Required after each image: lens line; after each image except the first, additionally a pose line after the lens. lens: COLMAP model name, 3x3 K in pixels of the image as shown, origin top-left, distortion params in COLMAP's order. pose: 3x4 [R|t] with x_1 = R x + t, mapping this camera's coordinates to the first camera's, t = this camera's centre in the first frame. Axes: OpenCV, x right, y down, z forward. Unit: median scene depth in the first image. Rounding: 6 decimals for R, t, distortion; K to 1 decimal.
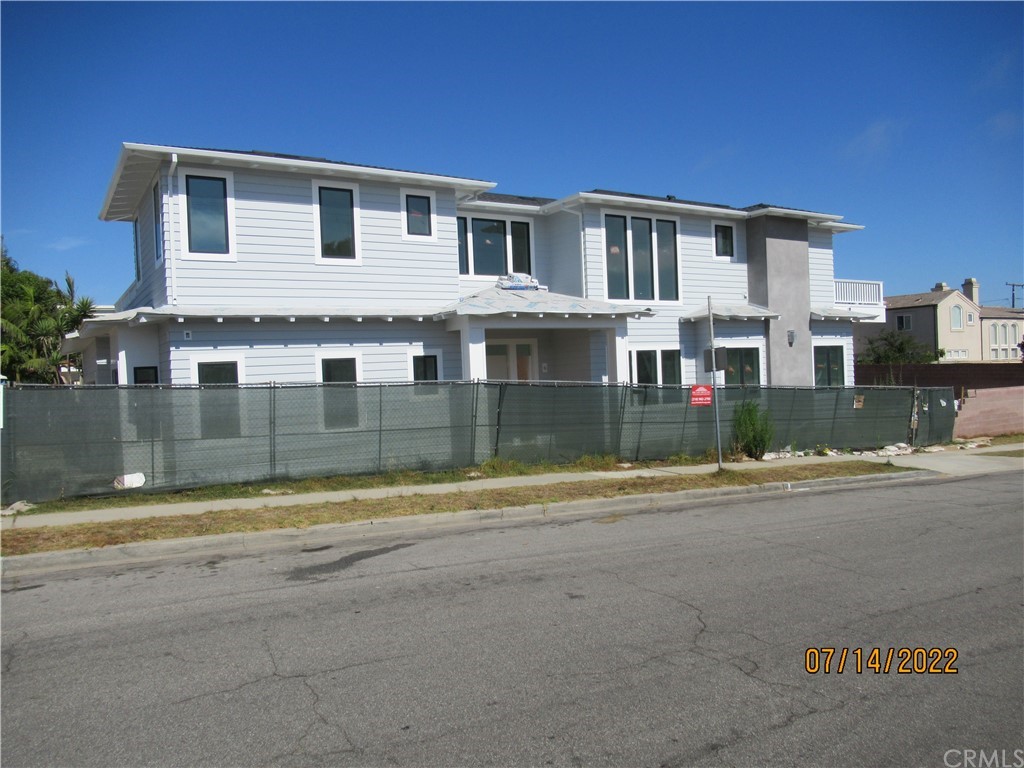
lens RADIAL K [[760.2, 0, 513.1], [0, 760.2, 386.5], [0, 0, 1]] dist [0.008245, 0.004054]
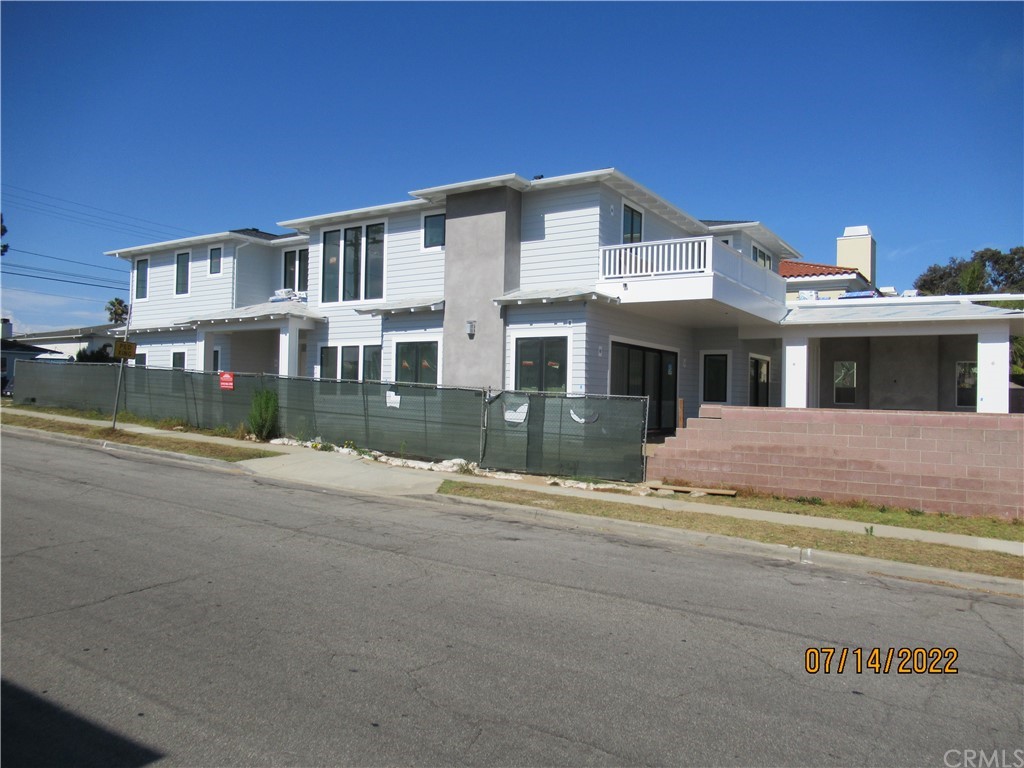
lens RADIAL K [[760.2, 0, 513.0], [0, 760.2, 380.8], [0, 0, 1]] dist [0.008245, 0.004054]
pose [[0.427890, 0.019074, -0.903630, 1.268443], [-0.051800, 0.998652, -0.003448, -0.005649], [0.902345, 0.048283, 0.428301, 0.739481]]
